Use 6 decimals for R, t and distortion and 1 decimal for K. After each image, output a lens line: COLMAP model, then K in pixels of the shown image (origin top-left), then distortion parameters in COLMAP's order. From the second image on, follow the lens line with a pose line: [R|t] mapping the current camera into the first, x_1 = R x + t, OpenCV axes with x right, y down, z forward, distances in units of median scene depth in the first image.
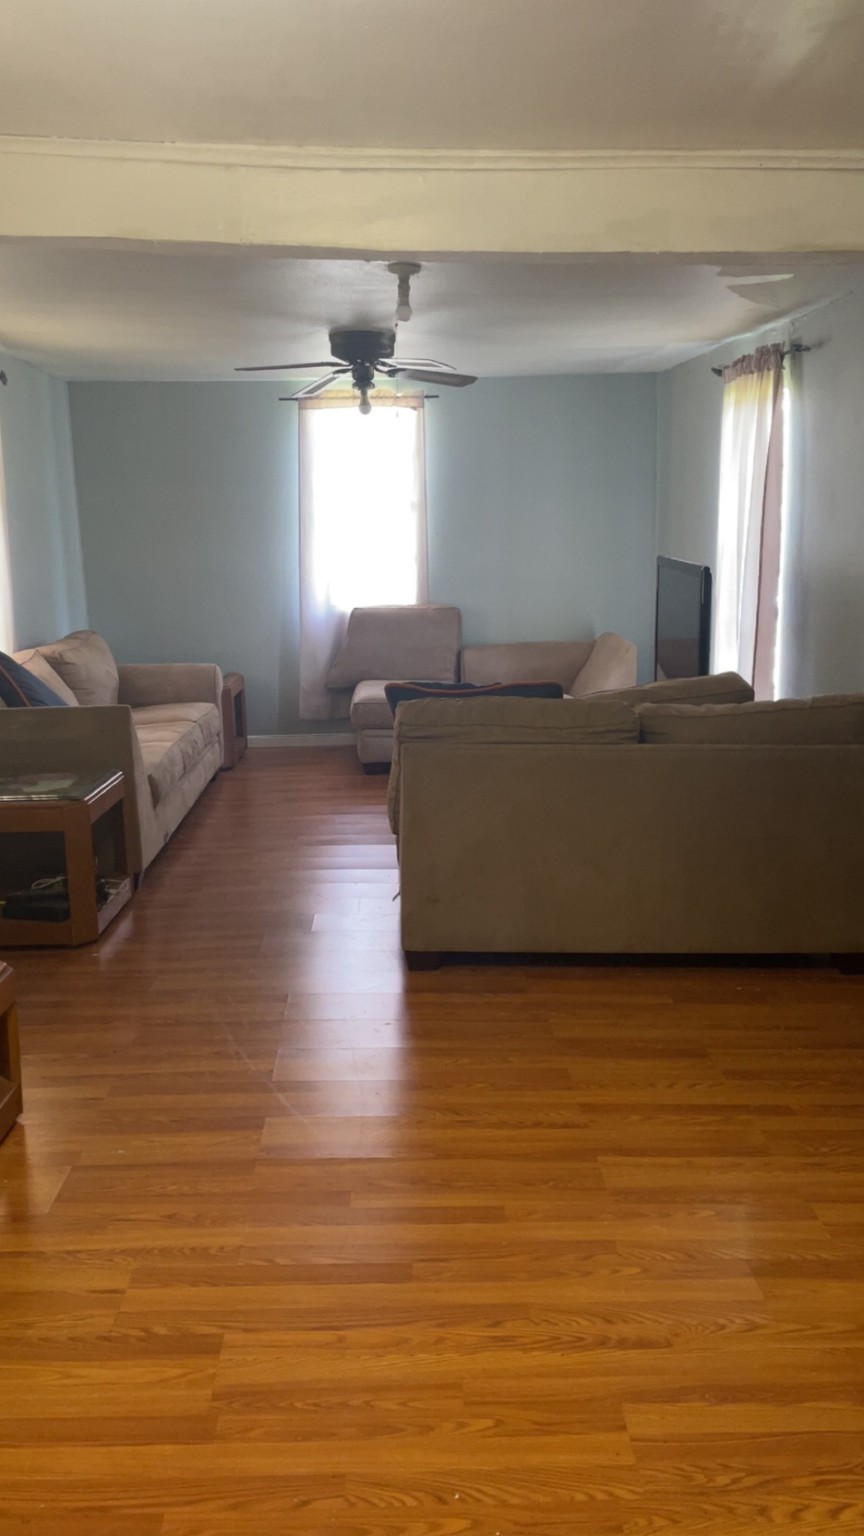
lens RADIAL K [[1209.1, 0, 434.5], [0, 1209.1, 768.2], [0, 0, 1]] dist [0.062213, -0.059012]
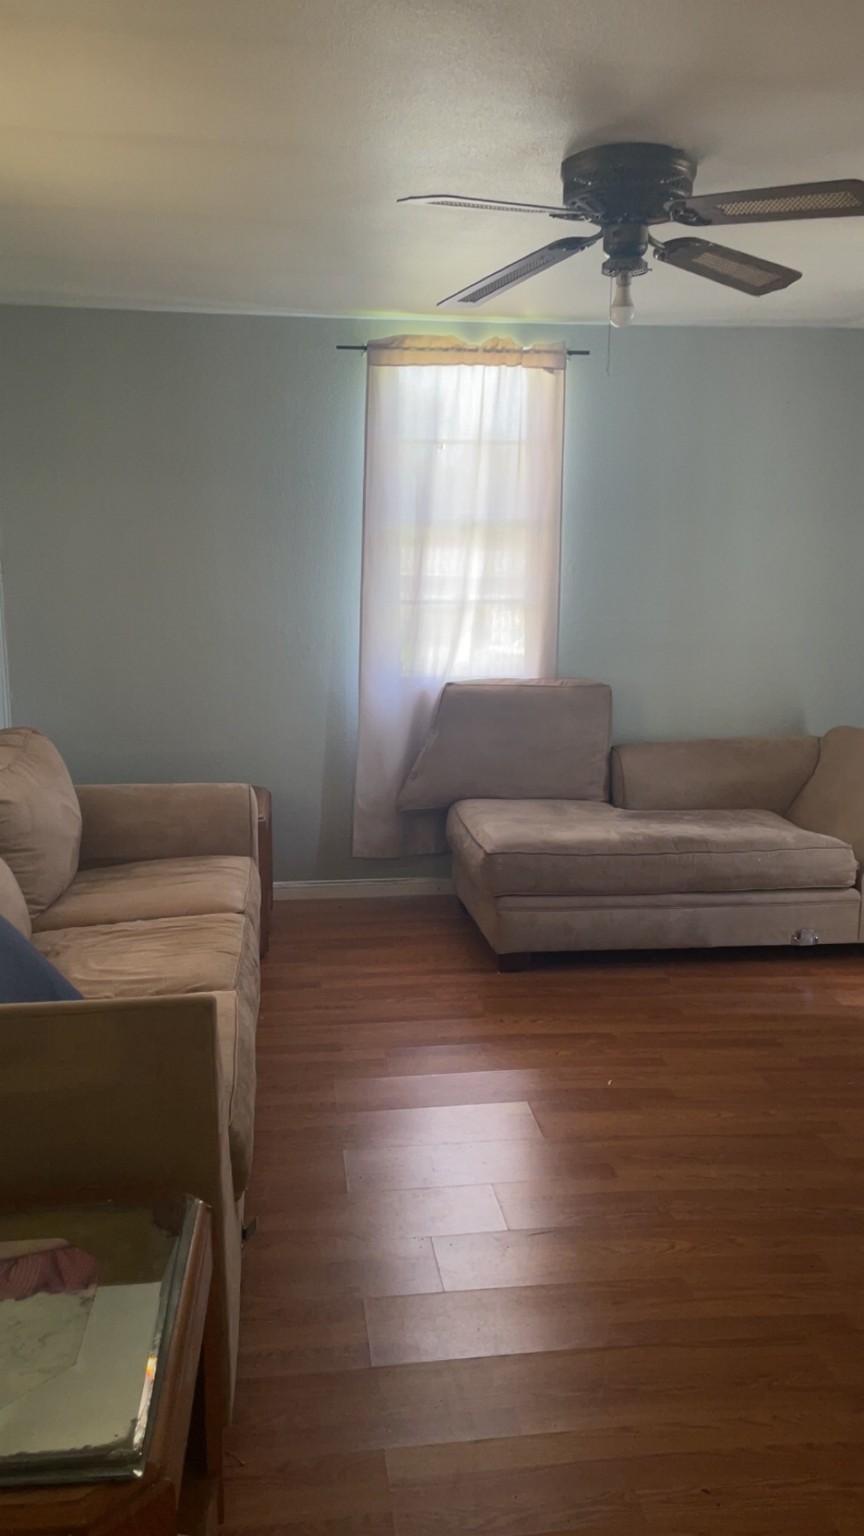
lens RADIAL K [[1209.1, 0, 430.6], [0, 1209.1, 768.5], [0, 0, 1]] dist [0.062213, -0.059012]
pose [[0.994890, 0.006596, 0.100750, -0.140425], [-0.003472, 0.999508, -0.031157, -0.069866], [-0.100906, 0.030648, 0.994424, 0.385295]]
